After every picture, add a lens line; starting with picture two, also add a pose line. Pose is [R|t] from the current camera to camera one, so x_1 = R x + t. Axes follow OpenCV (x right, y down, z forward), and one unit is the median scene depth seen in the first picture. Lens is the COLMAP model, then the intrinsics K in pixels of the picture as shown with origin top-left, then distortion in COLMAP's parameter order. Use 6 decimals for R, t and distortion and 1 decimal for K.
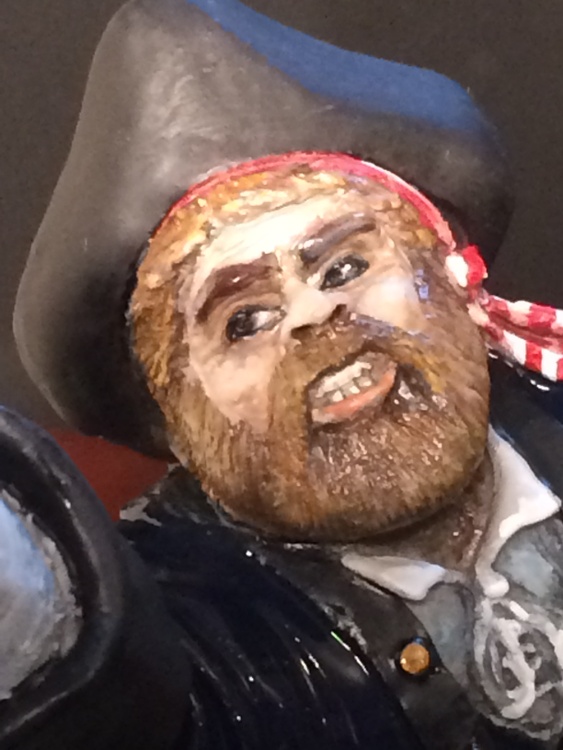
lens RADIAL K [[3138.7, 0, 282.2], [0, 3138.7, 374.4], [0, 0, 1]] dist [-0.324998, 0.000000]
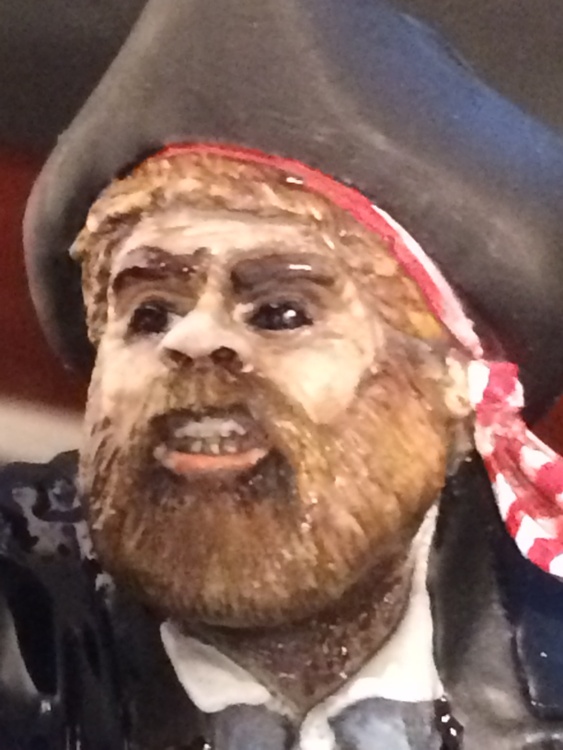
lens RADIAL K [[3138.7, 0, 281.4], [0, 3138.7, 374.9], [0, 0, 1]] dist [-0.324998, 0.000000]
pose [[0.807734, 0.452086, -0.378397, 0.330964], [-0.424979, 0.891349, 0.157763, -0.145742], [0.408606, 0.033380, 0.912100, 0.247560]]
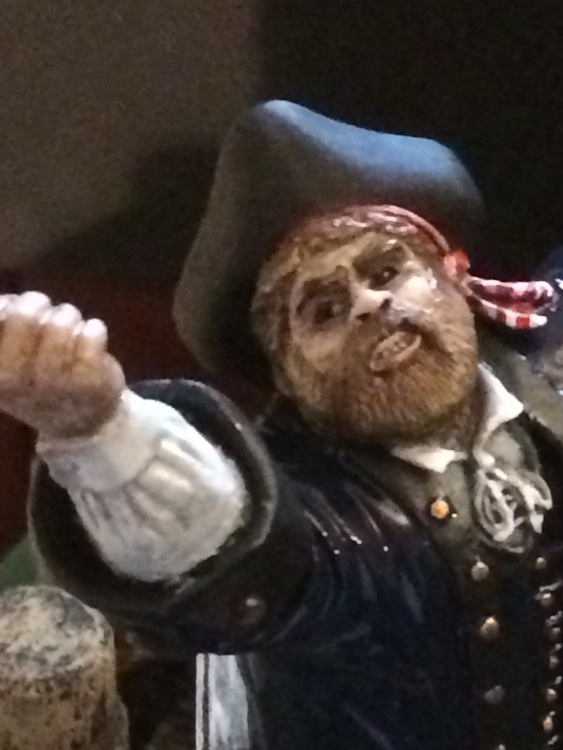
lens RADIAL K [[3138.7, 0, 281.3], [0, 3138.7, 375.3], [0, 0, 1]] dist [-0.324998, 0.000000]
pose [[0.997776, -0.060380, 0.028236, -0.081596], [0.058328, 0.995938, 0.068592, -0.094672], [-0.032263, -0.066793, 0.997245, -0.612505]]
